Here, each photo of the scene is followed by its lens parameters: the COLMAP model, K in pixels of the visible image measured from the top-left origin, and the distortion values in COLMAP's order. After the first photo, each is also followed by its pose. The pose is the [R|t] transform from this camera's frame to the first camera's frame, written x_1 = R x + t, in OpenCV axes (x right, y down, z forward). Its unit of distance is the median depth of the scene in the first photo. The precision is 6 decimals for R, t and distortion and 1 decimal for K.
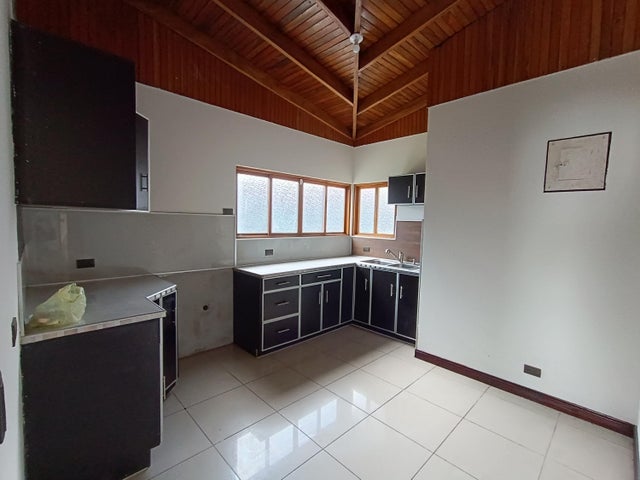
lens RADIAL K [[296.8, 0, 320.0], [0, 296.8, 240.0], [0, 0, 1]] dist [-0.000713, -0.000066]
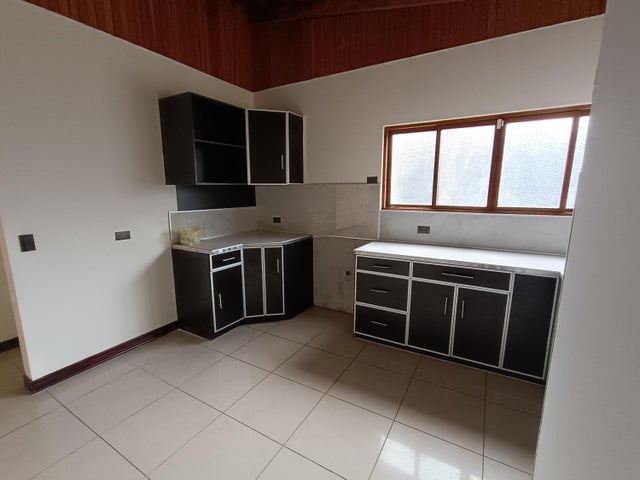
lens RADIAL K [[296.8, 0, 320.0], [0, 296.8, 240.0], [0, 0, 1]] dist [-0.000713, -0.000066]
pose [[0.271339, 0.138801, -0.952423, 0.537459], [-0.051283, 0.990226, 0.129700, -0.020392], [0.961117, 0.013651, 0.275805, 0.558055]]
